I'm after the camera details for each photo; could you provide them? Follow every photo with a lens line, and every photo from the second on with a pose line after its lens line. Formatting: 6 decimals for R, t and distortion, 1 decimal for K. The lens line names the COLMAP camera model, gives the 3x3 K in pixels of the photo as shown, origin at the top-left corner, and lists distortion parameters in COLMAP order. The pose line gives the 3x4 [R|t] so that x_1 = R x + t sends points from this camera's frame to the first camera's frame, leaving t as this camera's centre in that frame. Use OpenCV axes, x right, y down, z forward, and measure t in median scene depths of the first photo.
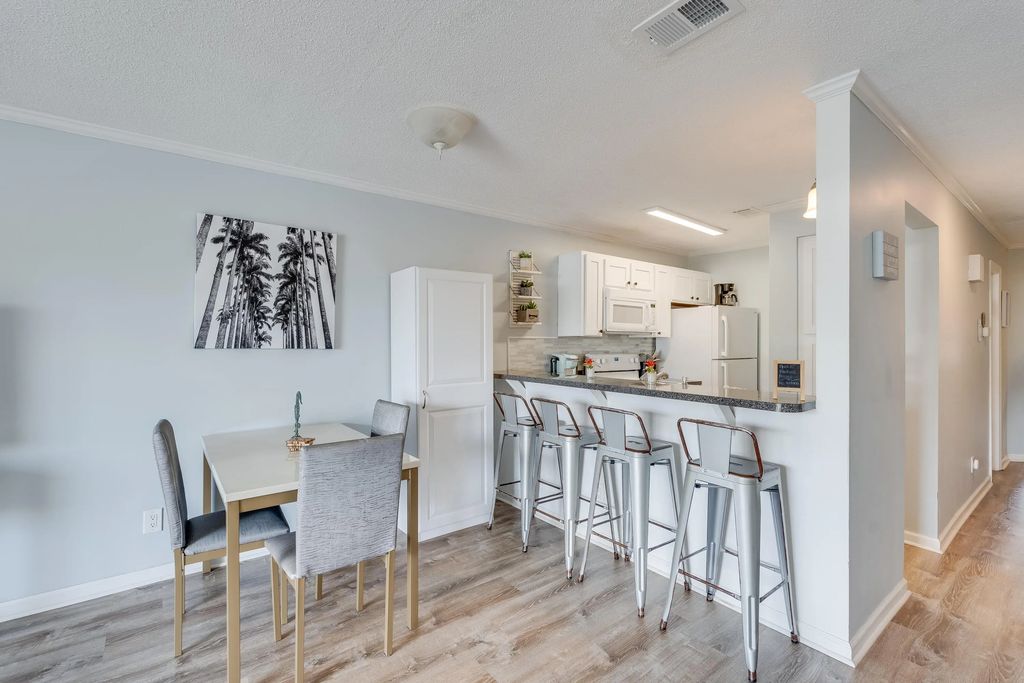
lens RADIAL K [[459.1, 0, 510.2], [0, 459.1, 339.6], [0, 0, 1]] dist [0.001200, 0.000419]
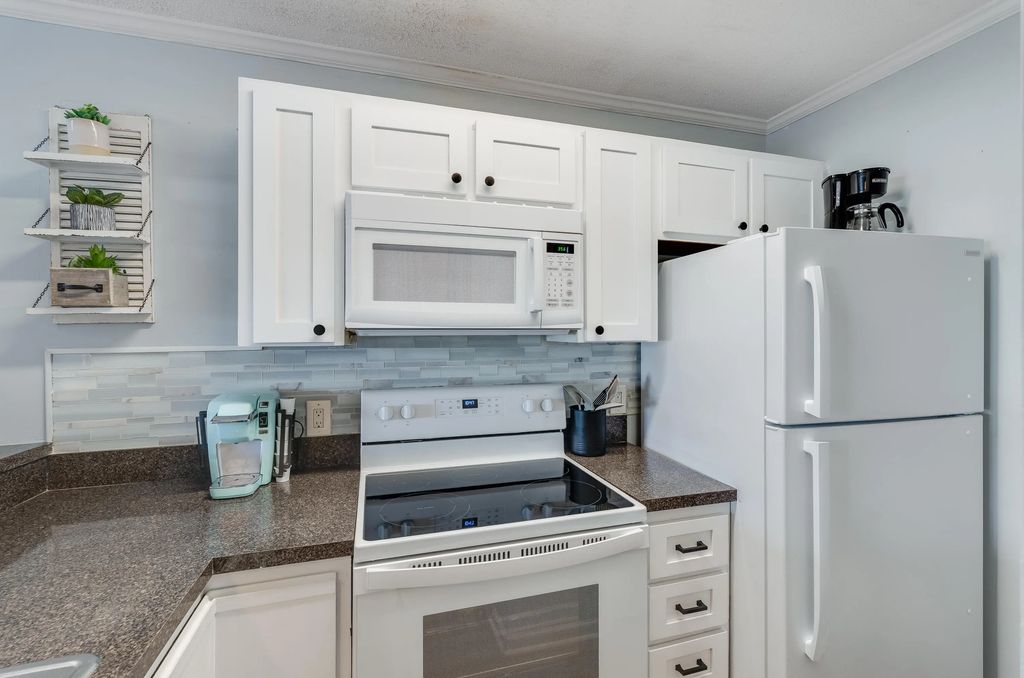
lens RADIAL K [[452.0, 0, 515.1], [0, 452.0, 331.2], [0, 0, 1]] dist [-0.000292, -0.000340]
pose [[0.935473, -0.009101, -0.353282, 0.643373], [0.010471, 0.999943, 0.001967, -0.024361], [0.353244, -0.005540, 0.935515, 1.119283]]
